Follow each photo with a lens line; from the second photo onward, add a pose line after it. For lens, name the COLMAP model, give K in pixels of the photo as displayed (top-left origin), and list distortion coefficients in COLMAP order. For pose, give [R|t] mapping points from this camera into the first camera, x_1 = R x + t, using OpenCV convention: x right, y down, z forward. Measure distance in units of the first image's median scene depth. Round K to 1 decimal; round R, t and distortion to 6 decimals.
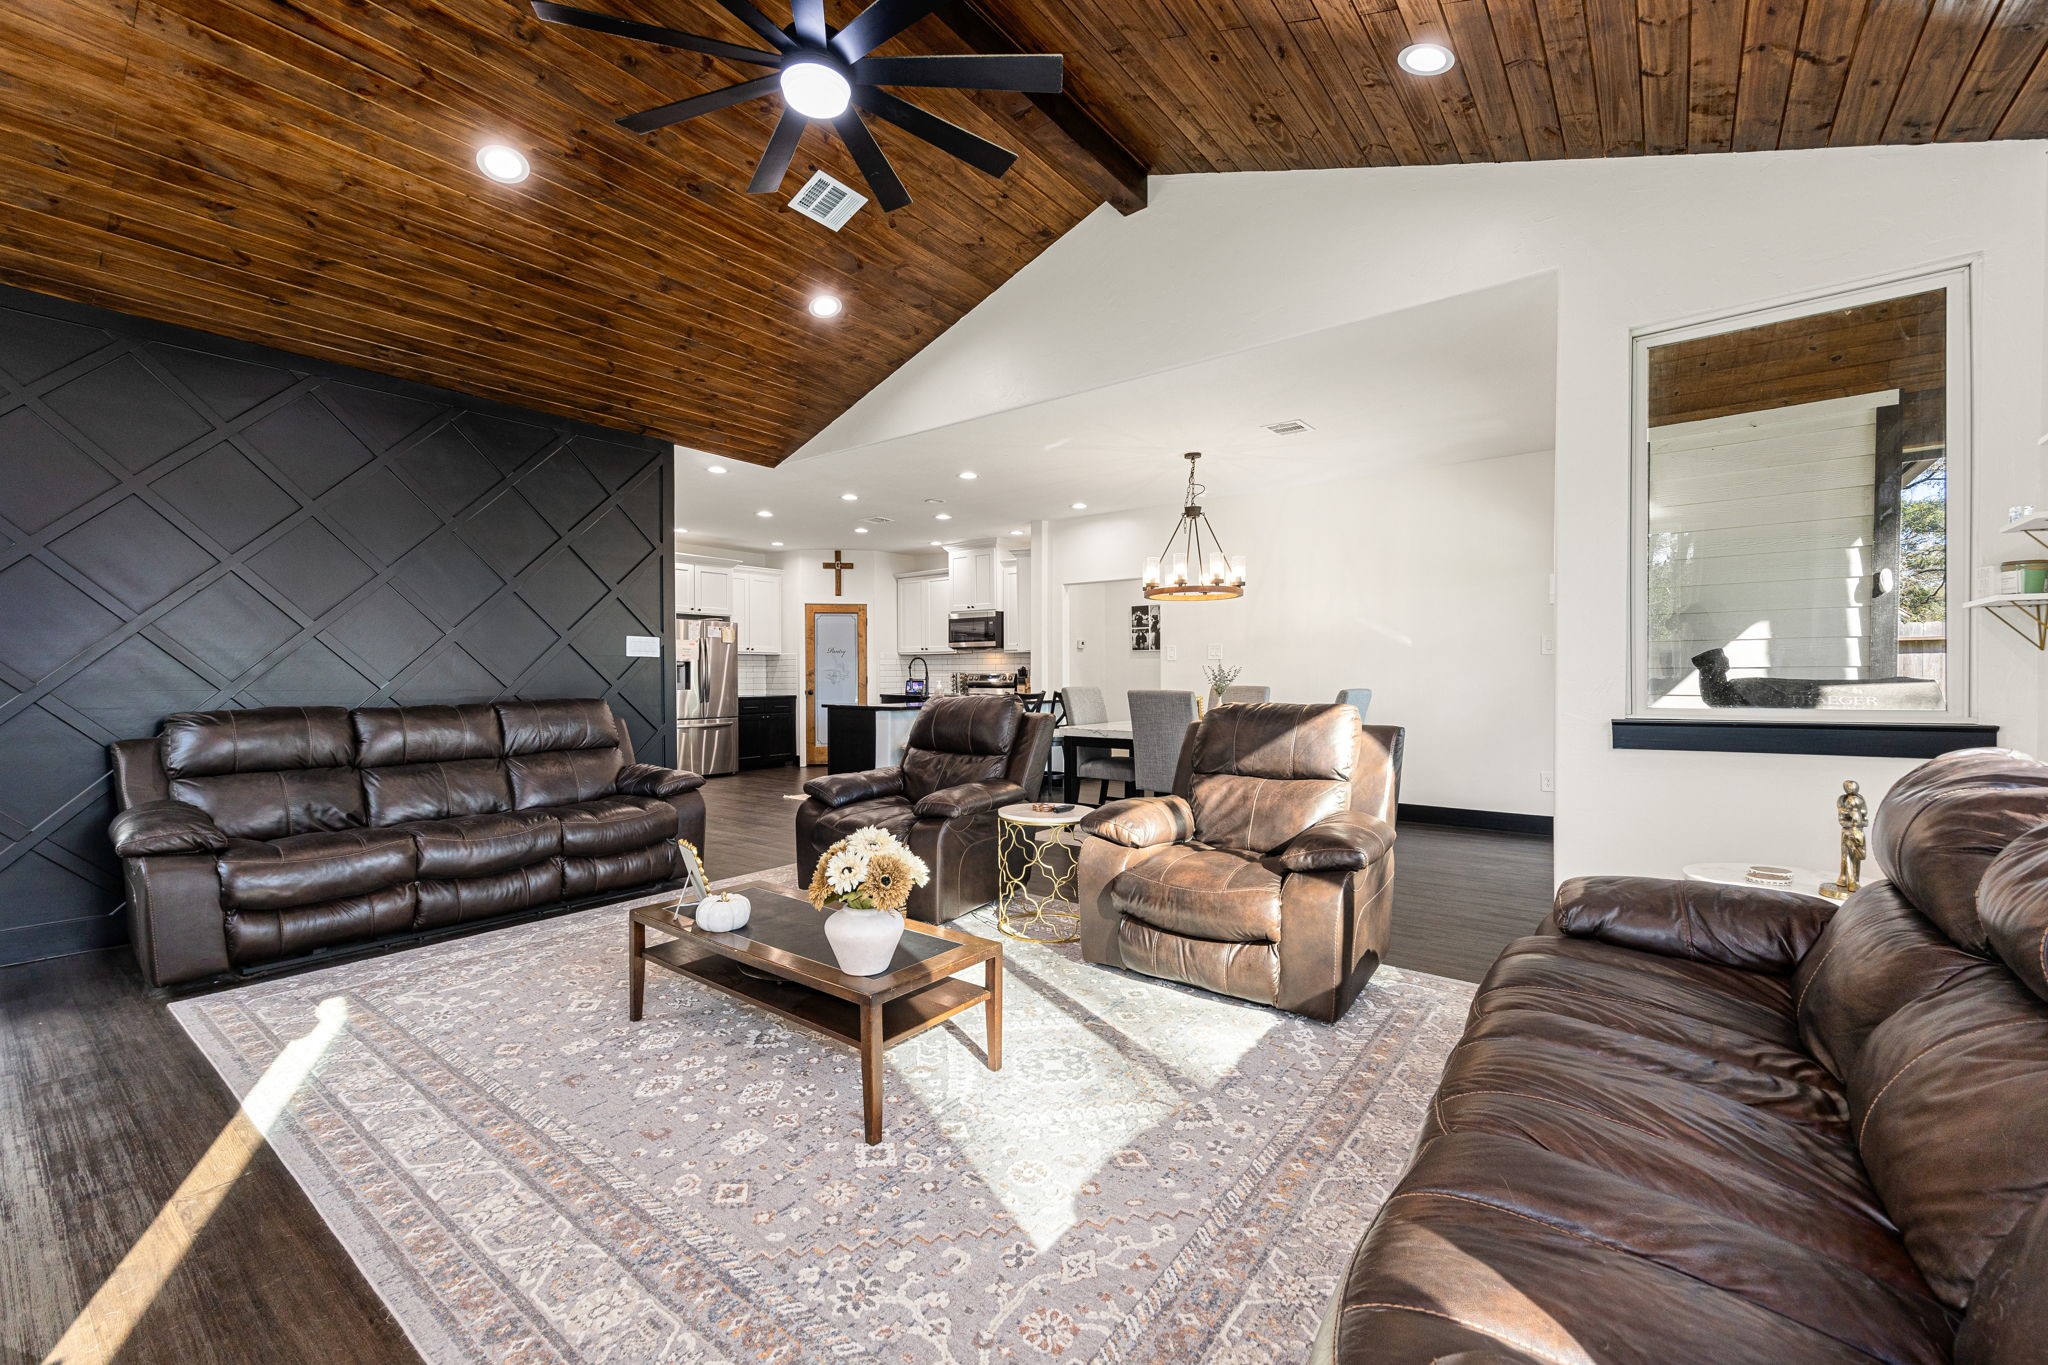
lens RADIAL K [[833.2, 0, 1023.7], [0, 833.2, 680.5], [0, 0, 1]] dist [0.014121, 0.000487]
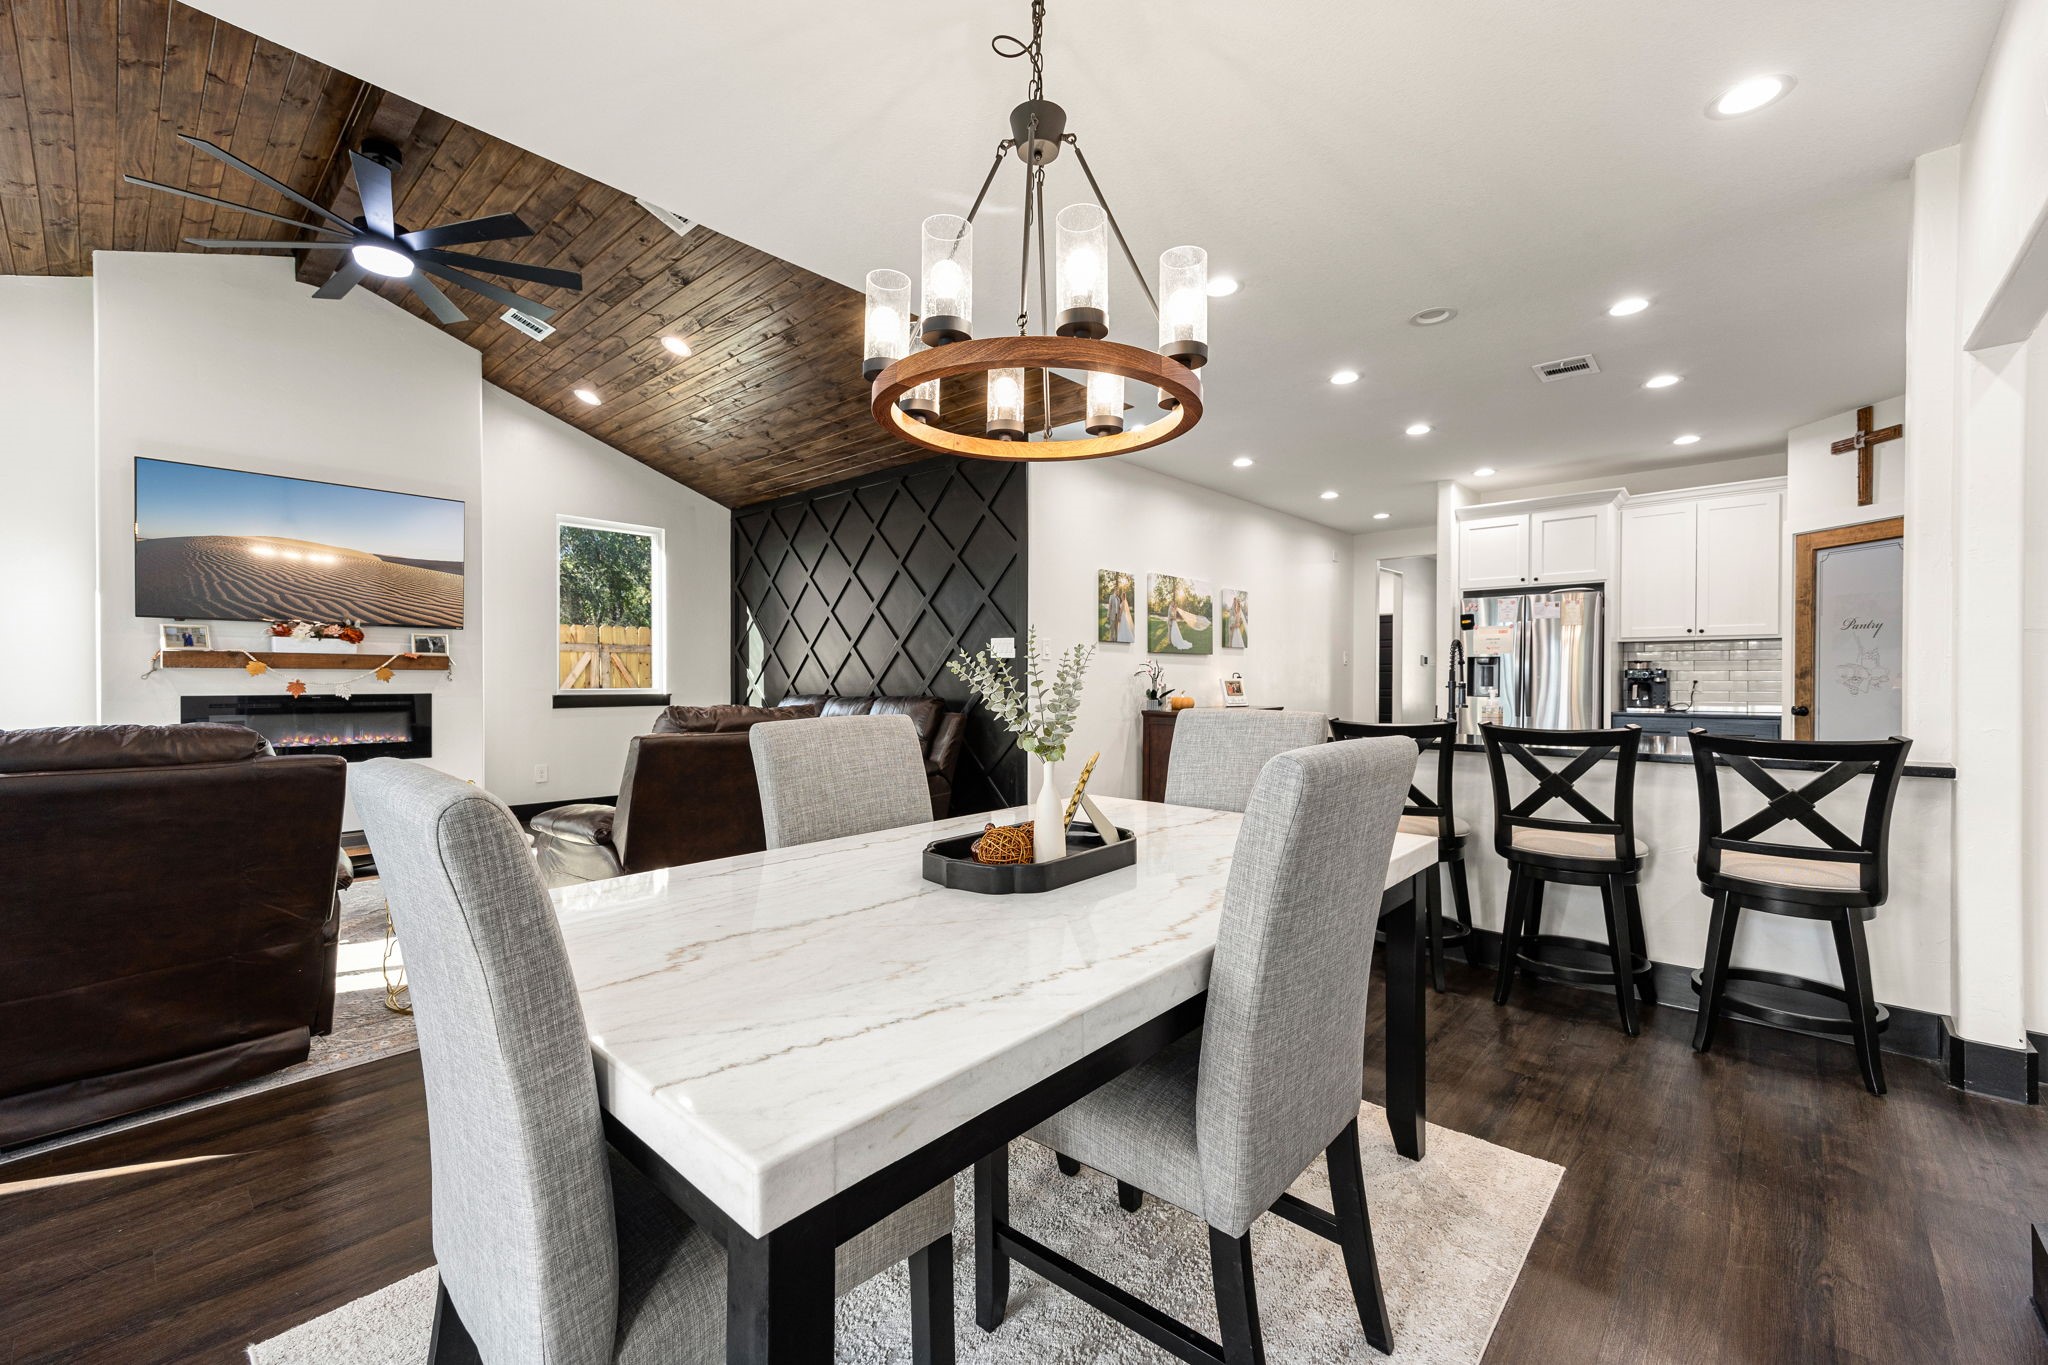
lens RADIAL K [[833.2, 0, 1016.1], [0, 833.2, 681.2], [0, 0, 1]] dist [0.014121, 0.000487]
pose [[-0.081098, 0.004391, -0.996696, 0.305093], [-0.003015, 0.999985, 0.004651, -0.004359], [0.996702, 0.003383, -0.081083, 0.608022]]
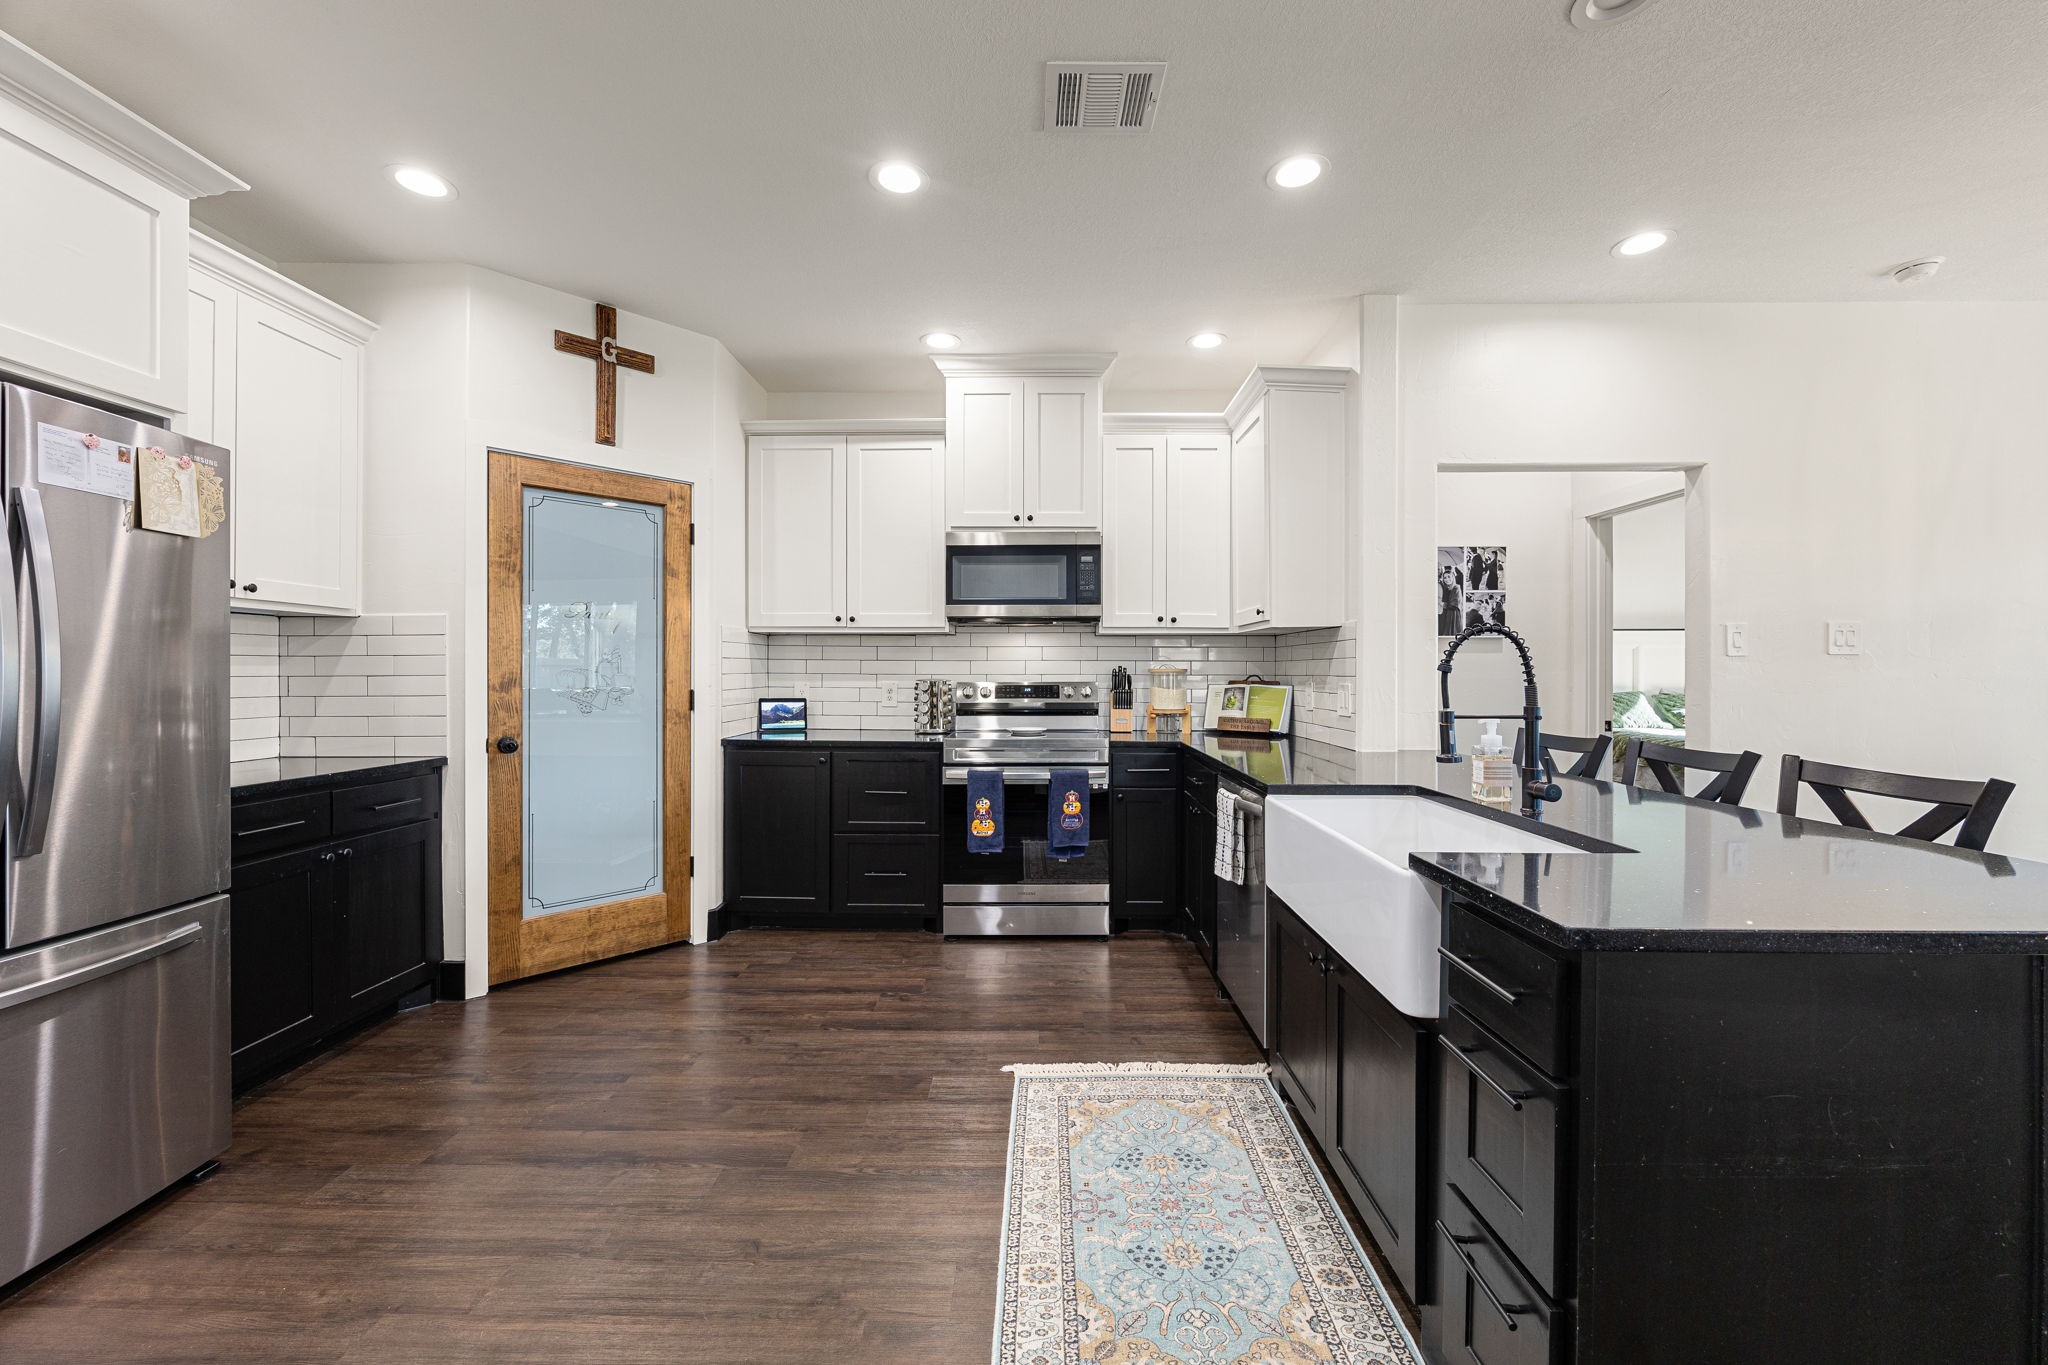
lens RADIAL K [[787.8, 0, 1028.8], [0, 787.8, 675.6], [0, 0, 1]] dist [-0.003024, -0.000078]
pose [[0.803713, 0.002853, 0.595010, -0.291198], [0.001793, 0.999972, -0.007216, -0.009200], [-0.595014, 0.006866, 0.803686, 0.701616]]
